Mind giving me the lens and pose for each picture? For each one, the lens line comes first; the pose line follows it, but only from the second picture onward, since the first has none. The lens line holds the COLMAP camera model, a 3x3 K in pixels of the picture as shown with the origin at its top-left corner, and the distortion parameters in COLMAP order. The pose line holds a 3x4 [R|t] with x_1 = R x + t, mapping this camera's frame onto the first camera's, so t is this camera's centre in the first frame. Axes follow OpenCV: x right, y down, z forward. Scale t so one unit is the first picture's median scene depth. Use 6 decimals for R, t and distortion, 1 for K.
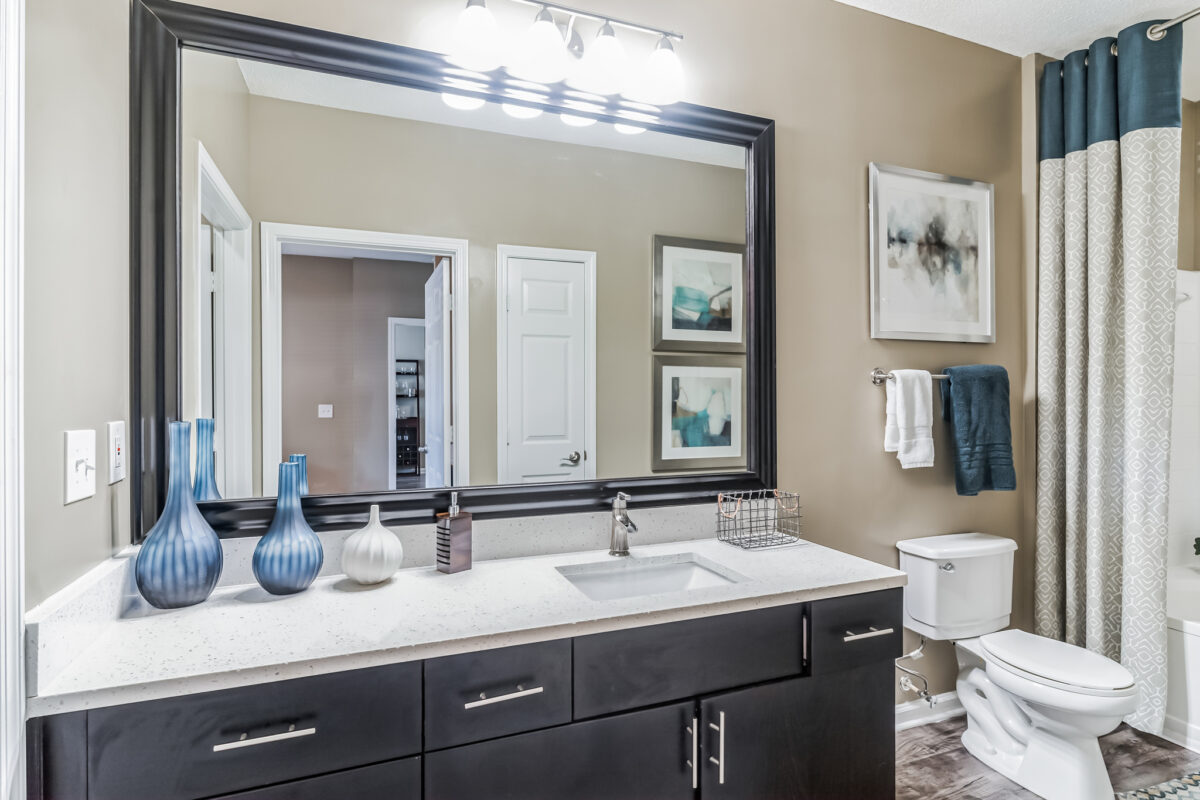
lens RADIAL K [[615.6, 0, 602.1], [0, 615.6, 401.5], [0, 0, 1]] dist [-0.006412, -0.000702]
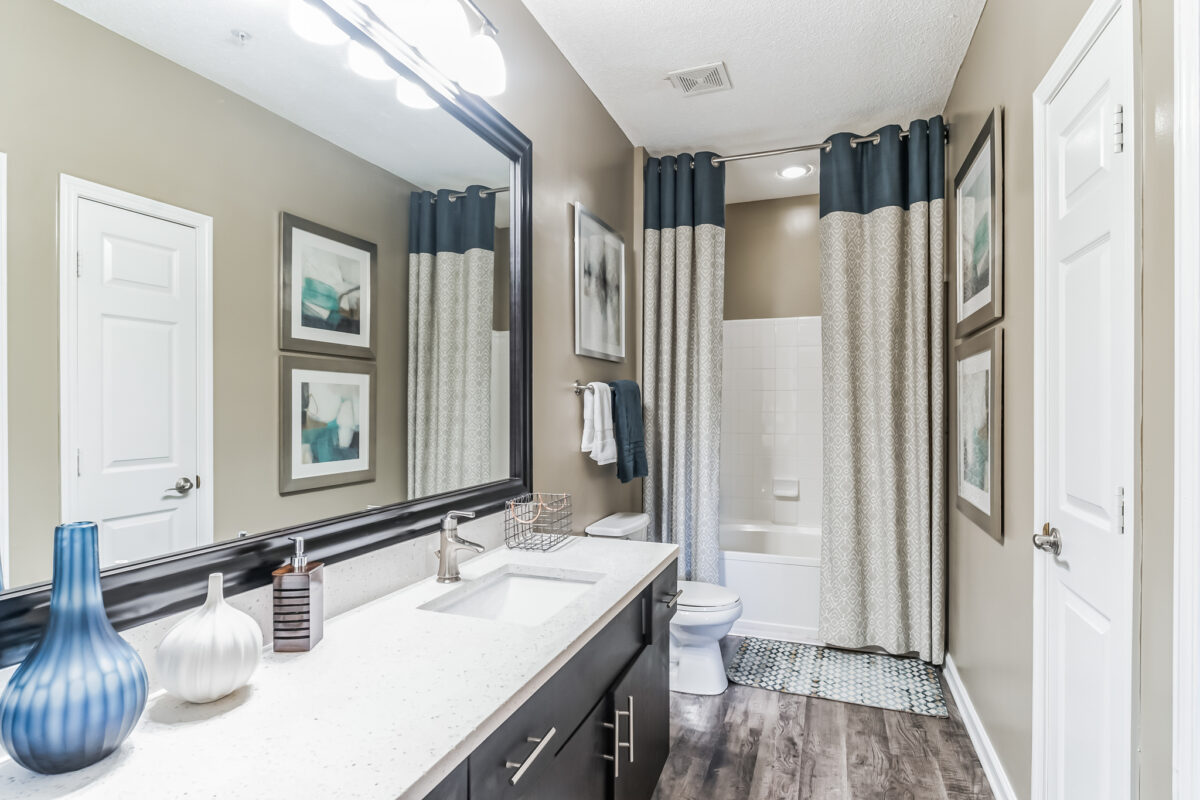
lens RADIAL K [[615.6, 0, 598.5], [0, 615.6, 408.4], [0, 0, 1]] dist [-0.006412, -0.000702]
pose [[0.677444, -0.002092, 0.735571, -0.250768], [0.005677, 0.999981, -0.002385, 0.001472], [-0.735552, 0.005791, 0.677443, 0.122574]]
